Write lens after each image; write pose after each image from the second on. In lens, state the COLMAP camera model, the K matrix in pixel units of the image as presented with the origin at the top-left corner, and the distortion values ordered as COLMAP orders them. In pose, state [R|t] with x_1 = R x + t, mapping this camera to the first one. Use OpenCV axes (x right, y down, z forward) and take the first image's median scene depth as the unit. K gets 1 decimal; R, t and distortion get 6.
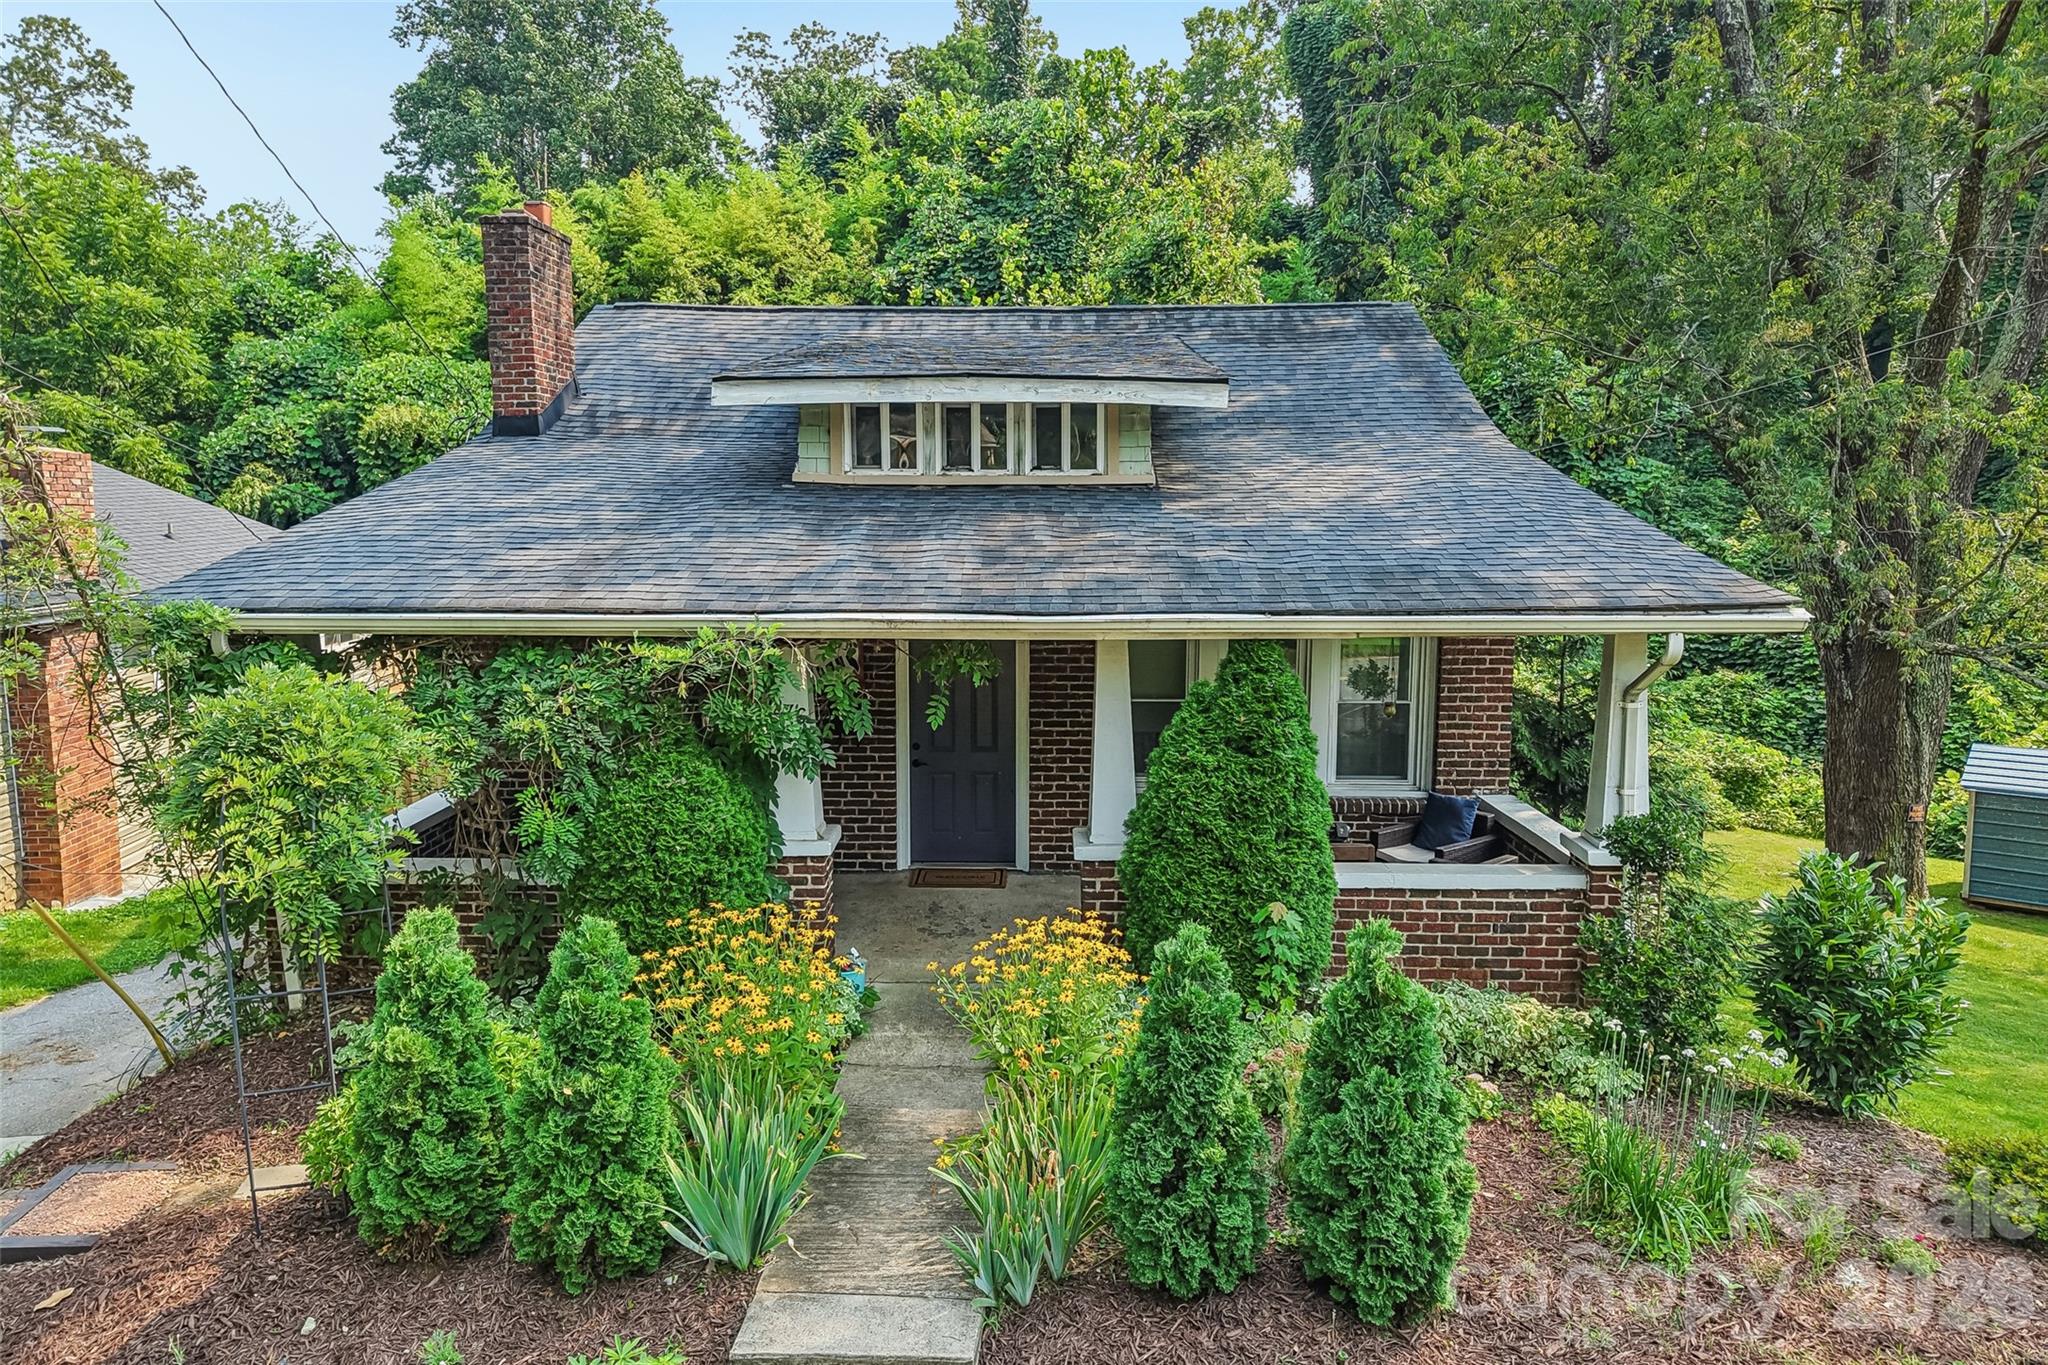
lens RADIAL K [[1421.9, 0, 1024.0], [0, 1421.9, 682.5], [0, 0, 1]] dist [0.011756, 0.003035]
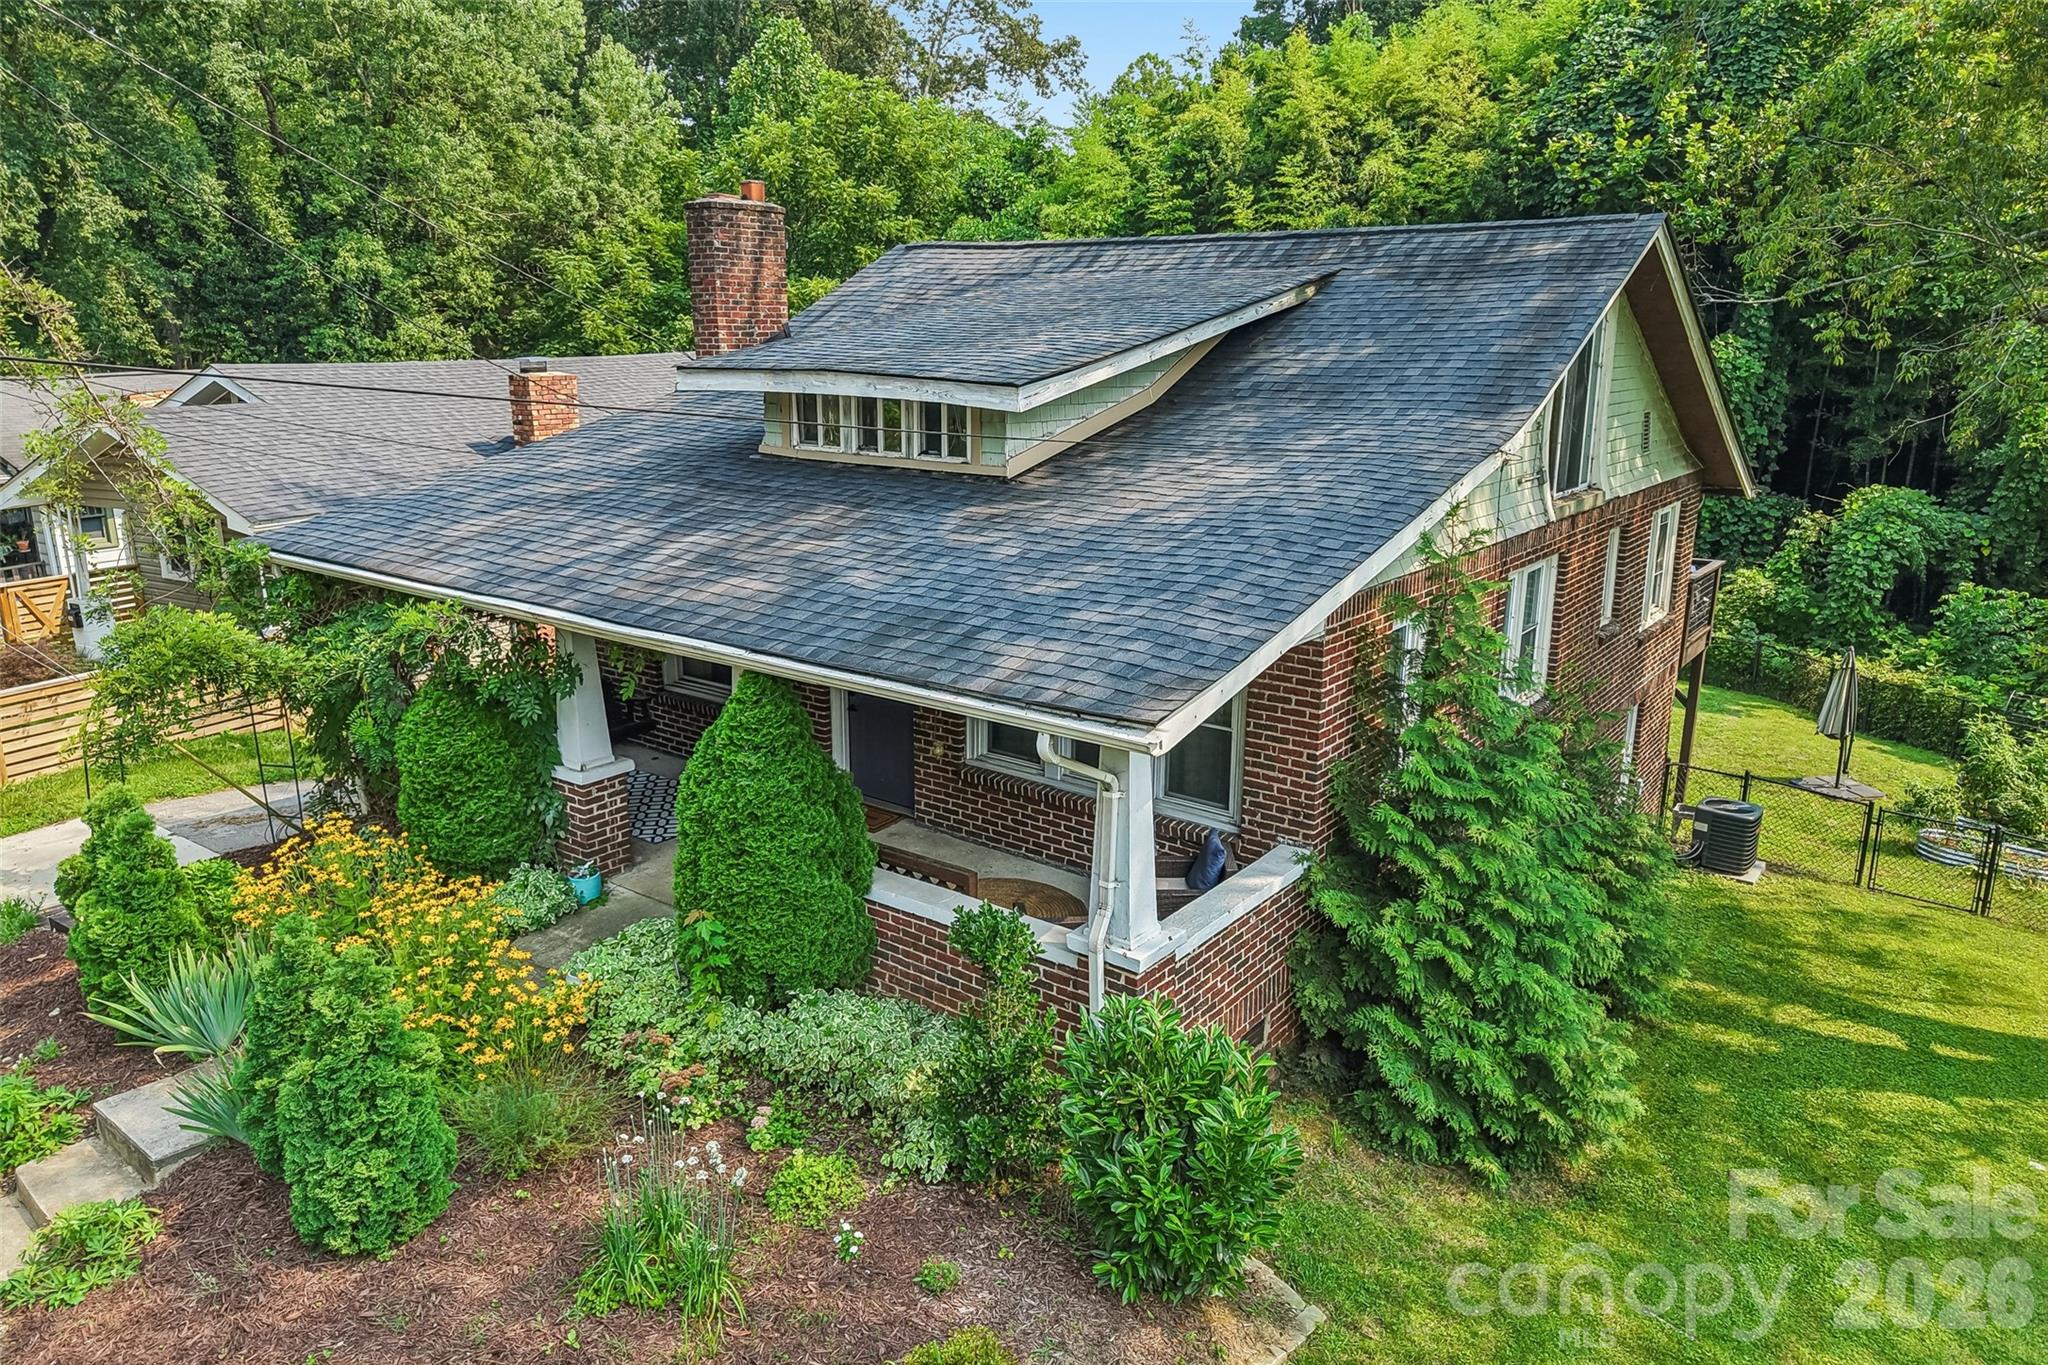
lens RADIAL K [[1421.9, 0, 1024.0], [0, 1421.9, 682.5], [0, 0, 1]] dist [0.011756, 0.003035]
pose [[0.804522, 0.152214, -0.574087, 0.697171], [-0.078391, 0.985359, 0.151403, -0.147976], [0.588727, -0.076804, 0.804675, 0.181112]]
